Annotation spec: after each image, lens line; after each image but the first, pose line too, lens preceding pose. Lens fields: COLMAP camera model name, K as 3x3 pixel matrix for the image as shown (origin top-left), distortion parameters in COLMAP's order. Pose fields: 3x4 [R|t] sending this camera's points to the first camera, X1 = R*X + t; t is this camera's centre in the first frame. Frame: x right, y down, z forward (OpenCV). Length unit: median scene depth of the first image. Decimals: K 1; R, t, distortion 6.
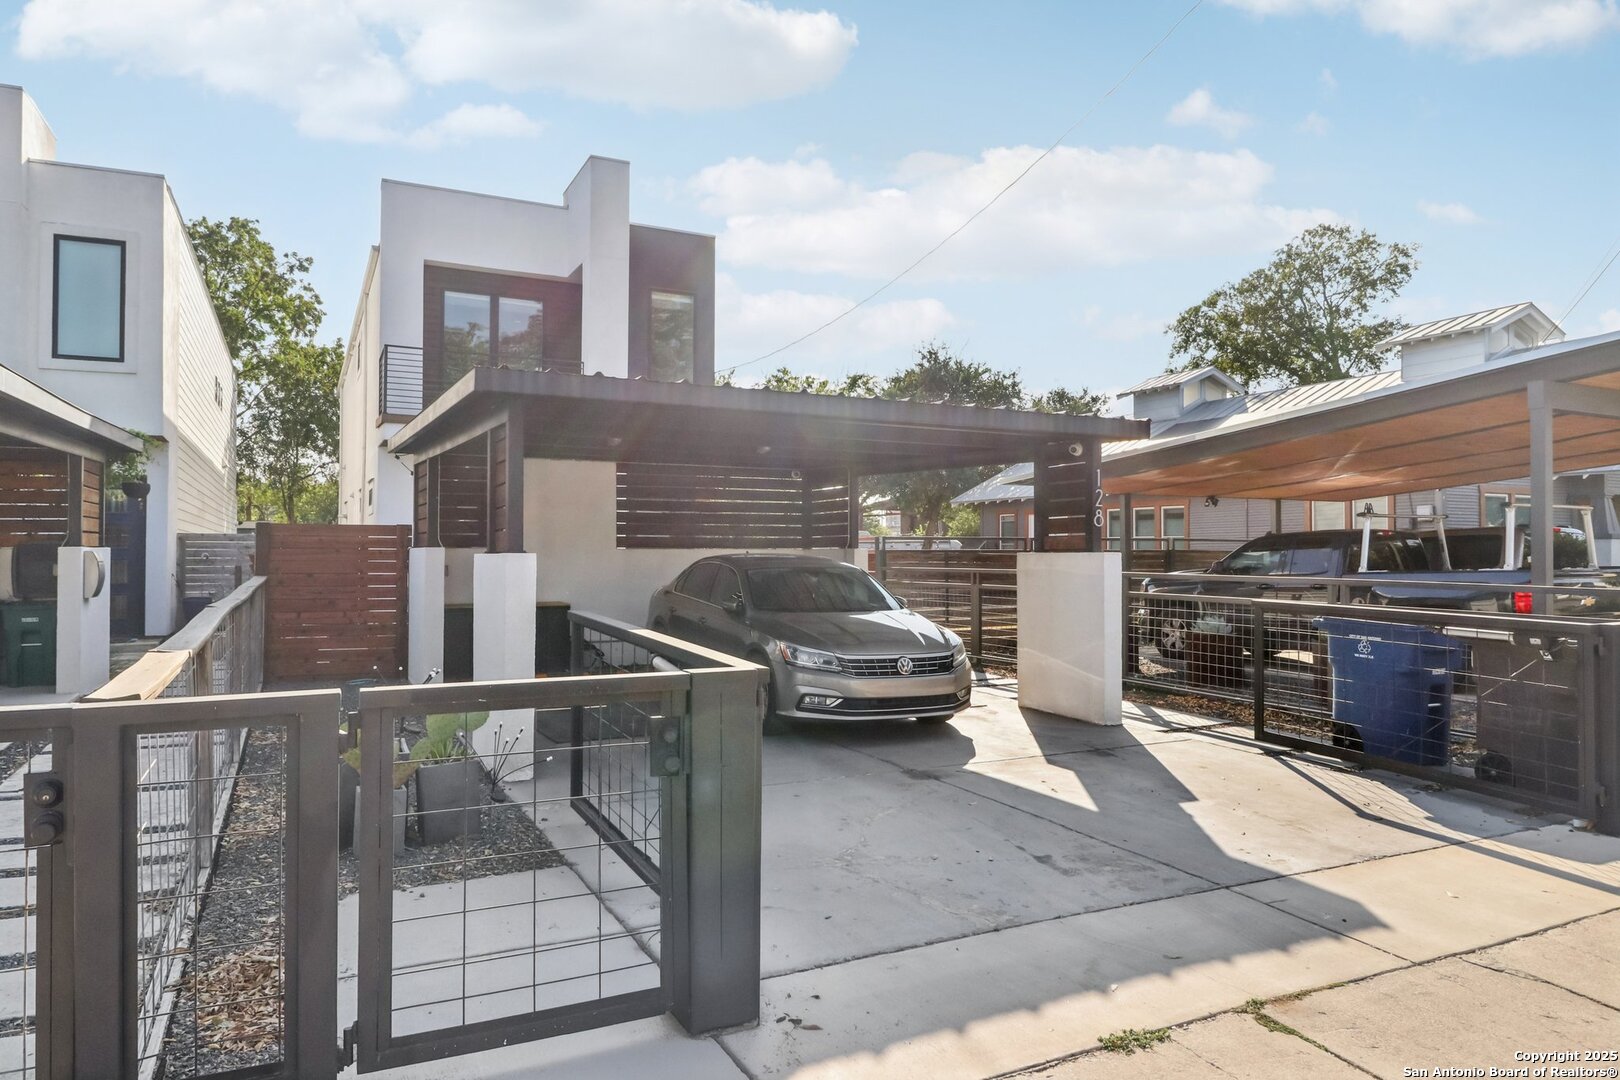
lens RADIAL K [[1054.9, 0, 848.0], [0, 1054.9, 526.0], [0, 0, 1]] dist [-0.003010, -0.001813]
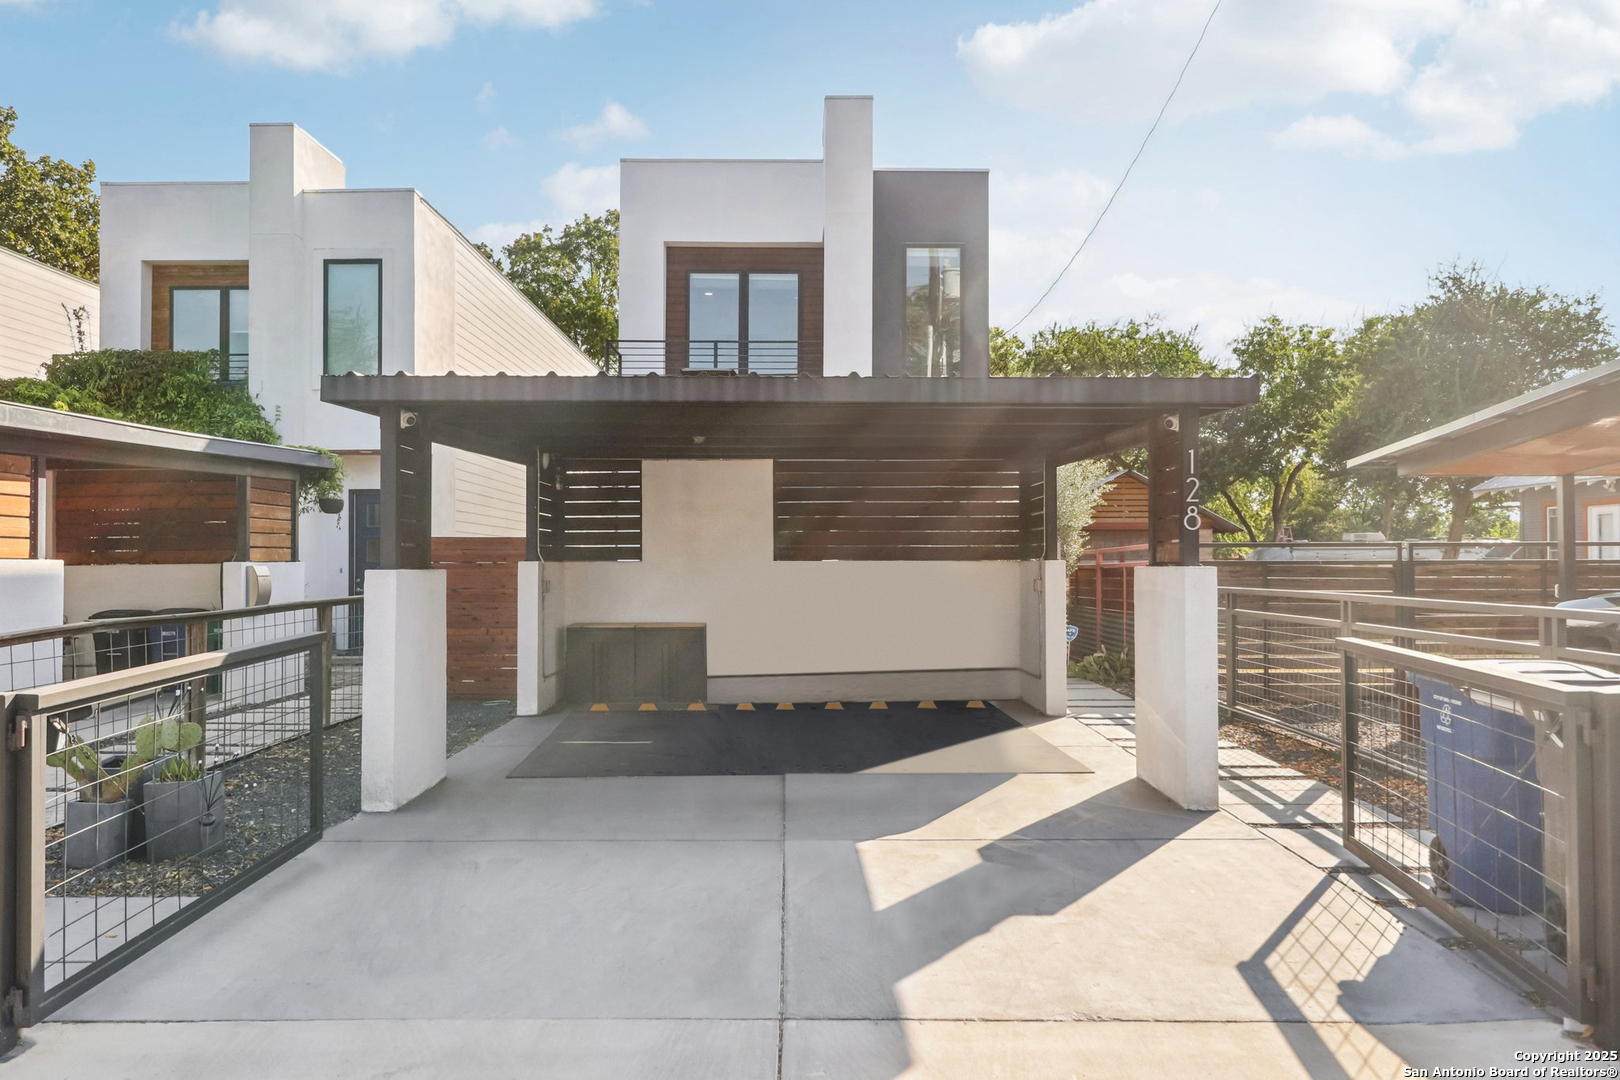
lens RADIAL K [[1321.8, 0, 806.0], [0, 1321.8, 539.4], [0, 0, 1]] dist [0.005526, -0.010481]
pose [[0.889313, -0.011563, -0.457153, 0.211703], [0.014554, 0.999890, 0.003022, 0.000491], [0.457068, -0.009341, 0.889383, 0.047517]]
